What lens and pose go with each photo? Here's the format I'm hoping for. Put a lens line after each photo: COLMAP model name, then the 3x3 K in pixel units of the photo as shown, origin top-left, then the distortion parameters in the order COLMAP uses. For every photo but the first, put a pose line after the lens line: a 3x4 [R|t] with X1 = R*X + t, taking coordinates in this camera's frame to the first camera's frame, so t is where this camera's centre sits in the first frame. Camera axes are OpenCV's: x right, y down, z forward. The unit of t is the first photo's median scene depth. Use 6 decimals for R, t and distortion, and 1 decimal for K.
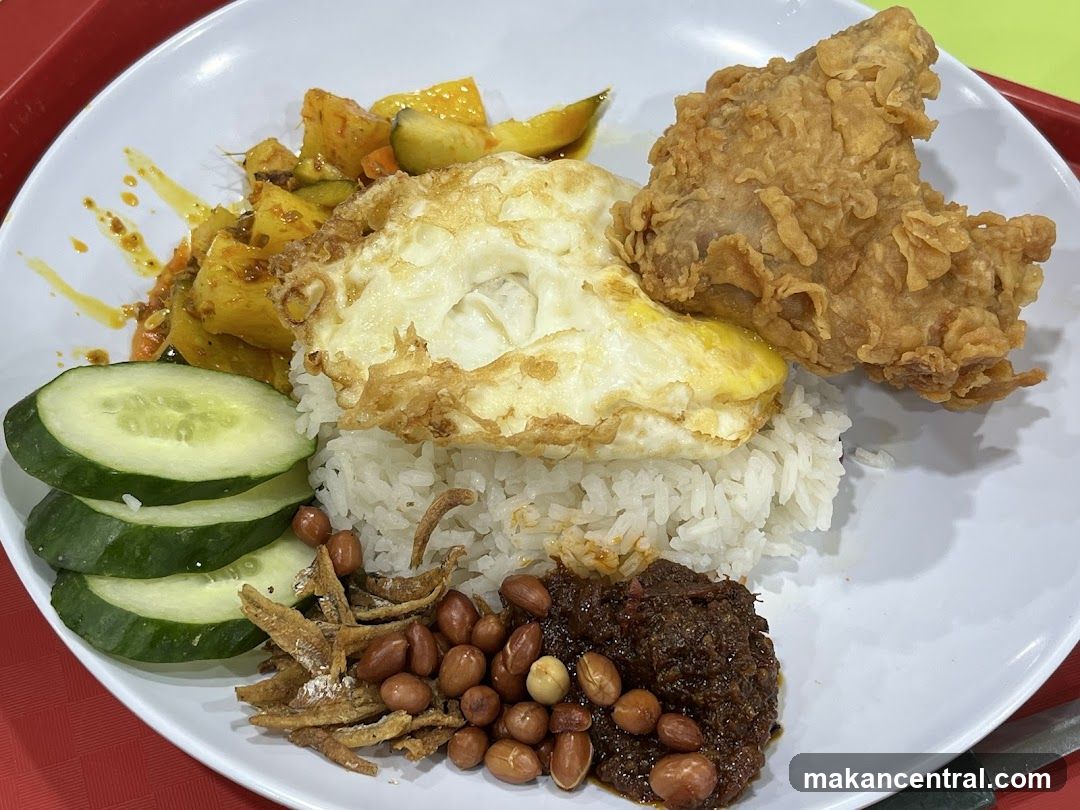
lens RADIAL K [[1647.4, 0, 540.0], [0, 1647.4, 405.0], [0, 0, 1]] dist [0.114496, -0.181285]
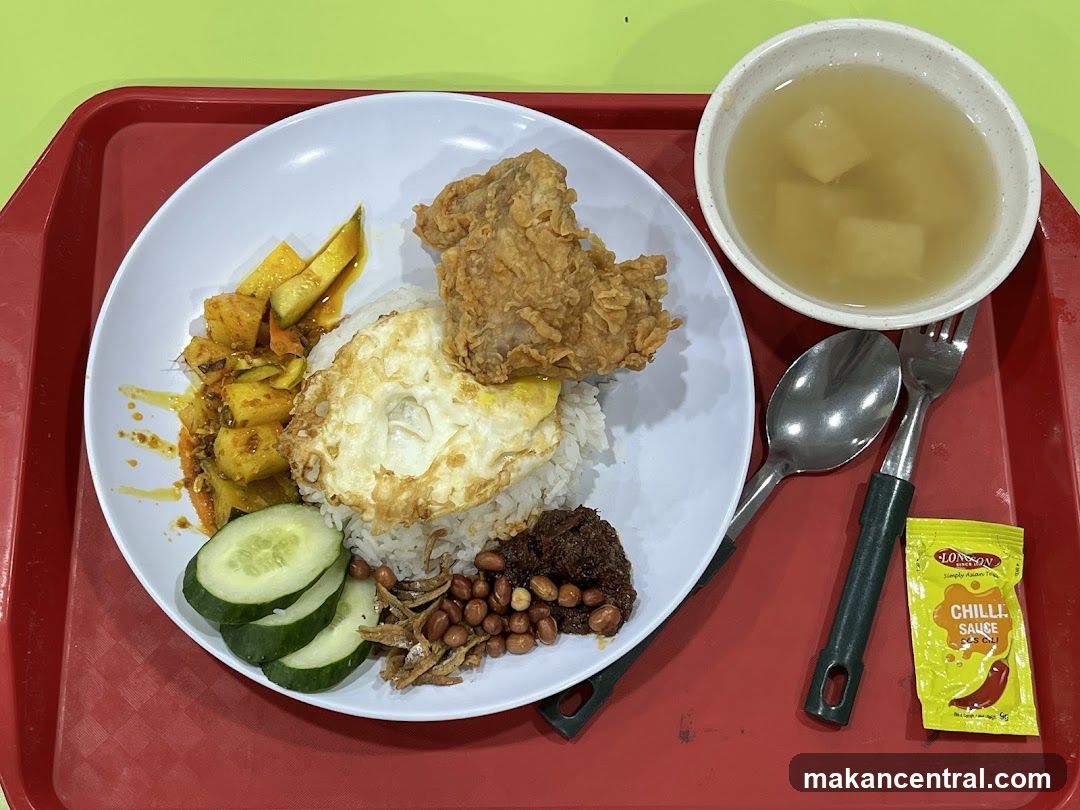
lens RADIAL K [[1647.4, 0, 540.0], [0, 1647.4, 405.0], [0, 0, 1]] dist [0.114496, -0.181285]
pose [[0.893210, -0.417788, 0.166219, -0.192533], [0.344625, 0.873546, 0.343731, -0.662216], [-0.288806, -0.249741, 0.924241, -0.715898]]
